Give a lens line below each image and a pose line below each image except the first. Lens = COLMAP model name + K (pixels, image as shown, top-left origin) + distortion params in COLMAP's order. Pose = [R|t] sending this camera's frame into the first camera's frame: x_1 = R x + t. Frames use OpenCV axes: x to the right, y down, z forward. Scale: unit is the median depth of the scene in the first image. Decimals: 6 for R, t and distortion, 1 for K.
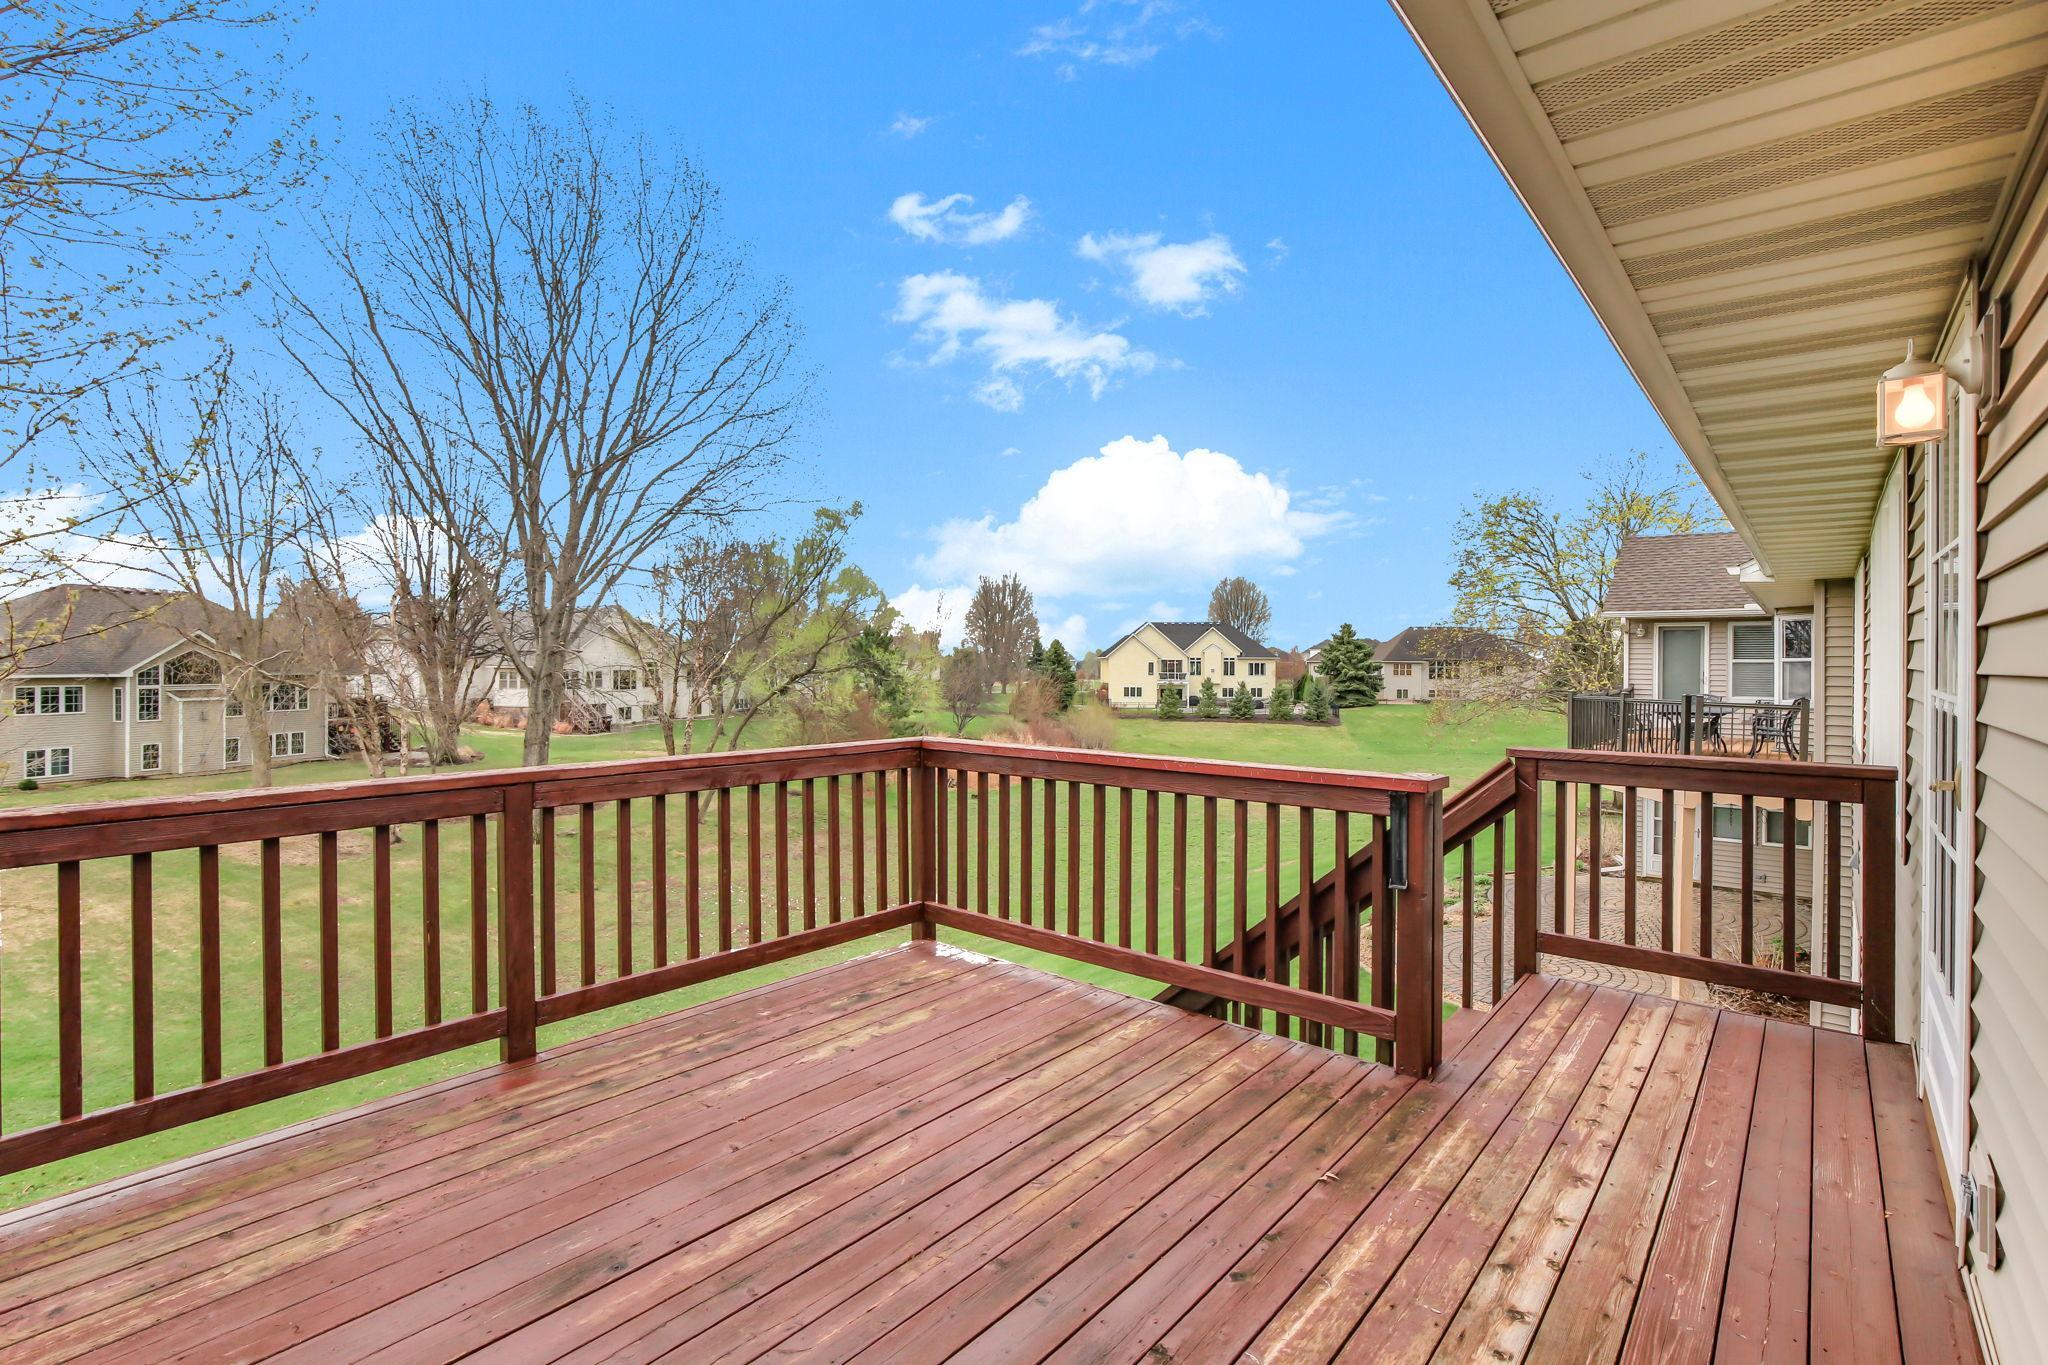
lens RADIAL K [[945.9, 0, 1008.2], [0, 945.9, 667.1], [0, 0, 1]] dist [-0.004524, 0.000008]
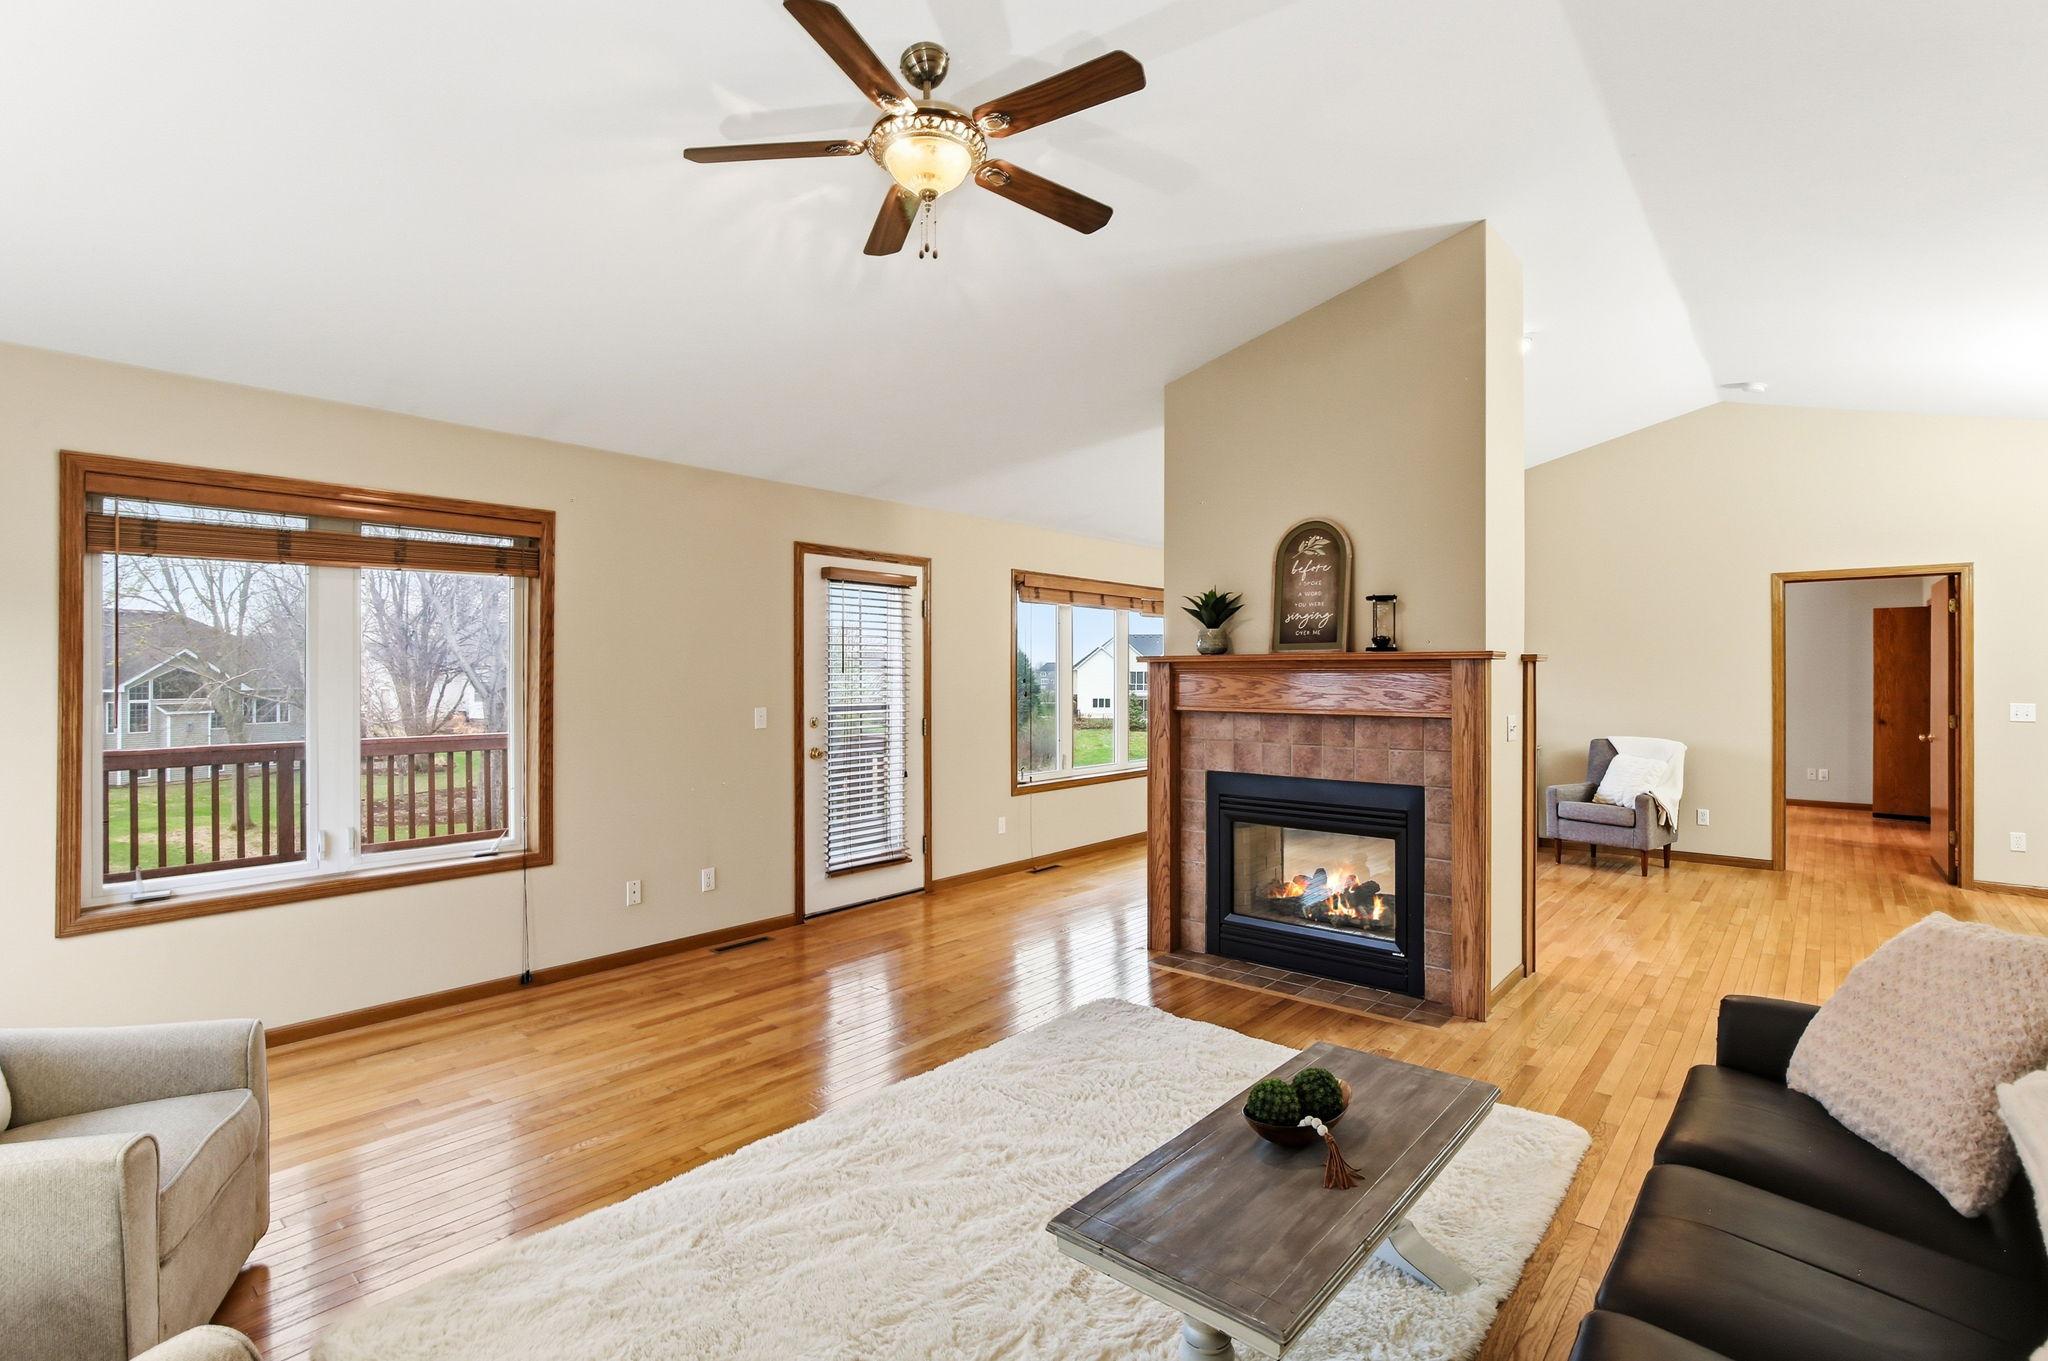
lens RADIAL K [[947.6, 0, 1024.0], [0, 947.6, 680.5], [0, 0, 1]] dist [0.000010, 0.000257]
pose [[0.999784, -0.004698, 0.020223, 0.075602], [0.004672, 0.999988, 0.001322, -0.000163], [-0.020229, -0.001227, 0.999795, -0.094480]]
